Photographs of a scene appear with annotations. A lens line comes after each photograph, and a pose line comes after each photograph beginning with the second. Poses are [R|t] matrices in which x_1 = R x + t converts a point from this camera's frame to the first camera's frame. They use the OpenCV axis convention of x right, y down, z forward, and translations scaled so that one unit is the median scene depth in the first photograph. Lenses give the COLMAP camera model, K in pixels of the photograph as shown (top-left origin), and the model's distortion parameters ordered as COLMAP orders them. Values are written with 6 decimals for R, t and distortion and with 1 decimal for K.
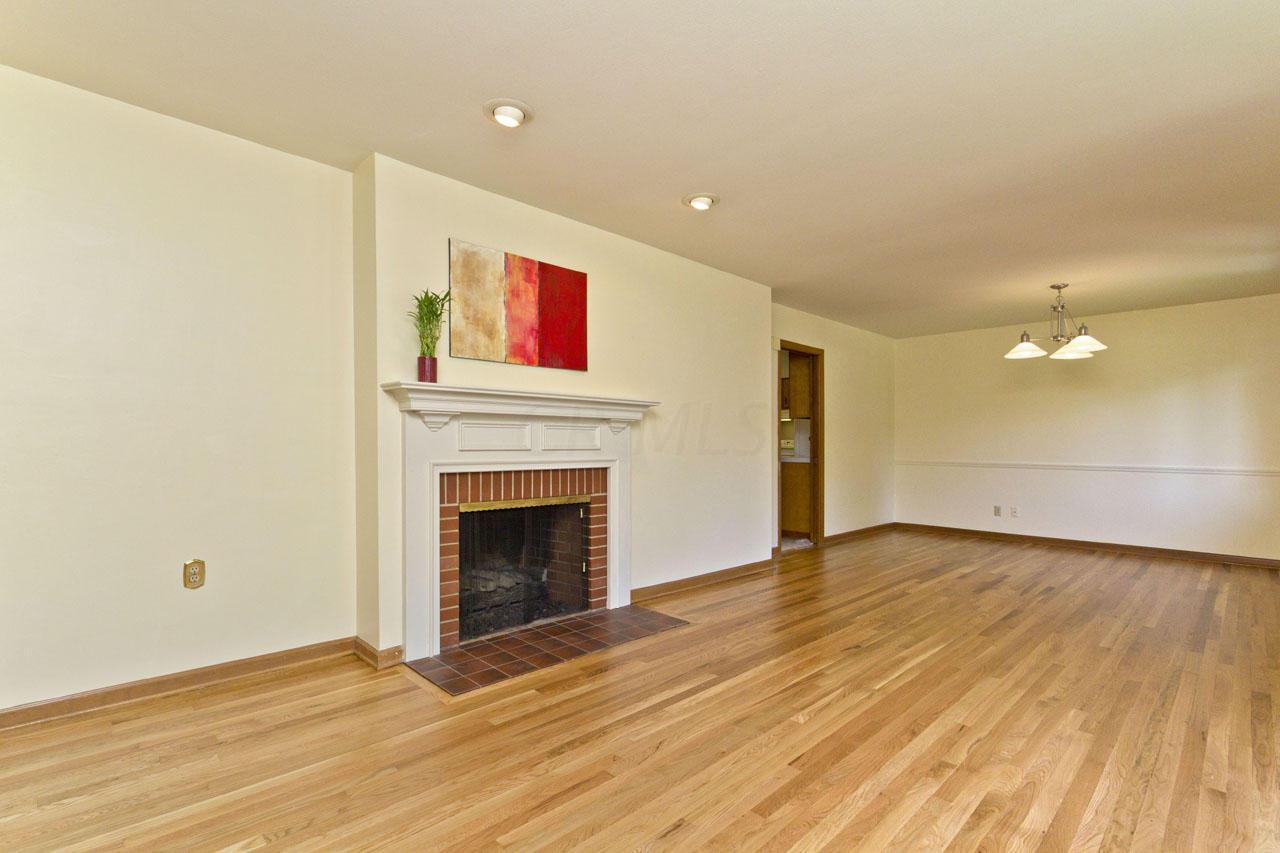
lens RADIAL K [[610.9, 0, 636.3], [0, 610.9, 468.3], [0, 0, 1]] dist [-0.000128, -0.000080]
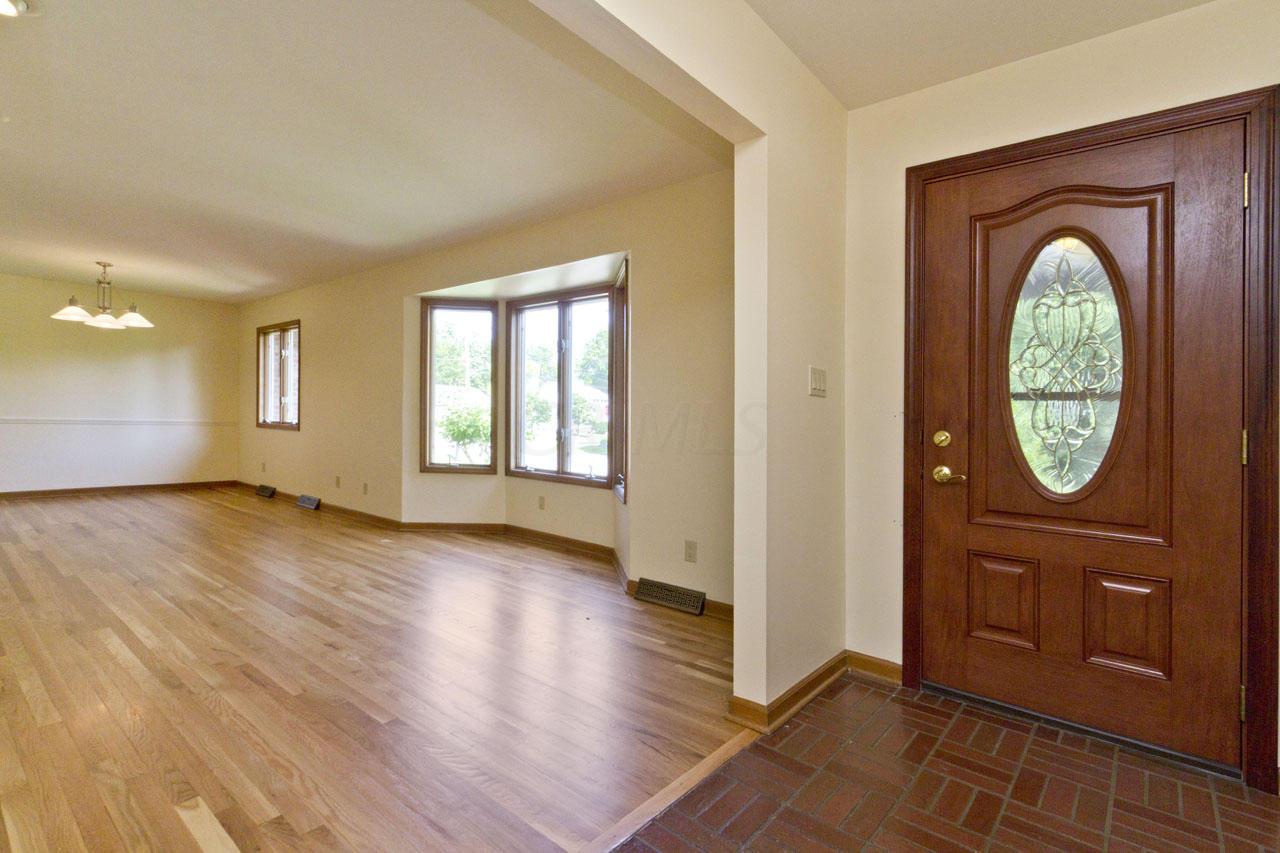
lens RADIAL K [[610.9, 0, 633.1], [0, 610.9, 422.8], [0, 0, 1]] dist [-0.000128, -0.000080]
pose [[-0.090745, -0.016314, 0.995740, -0.729197], [0.010719, 0.999792, 0.017358, -0.012028], [-0.995816, 0.012248, -0.090552, 0.152906]]
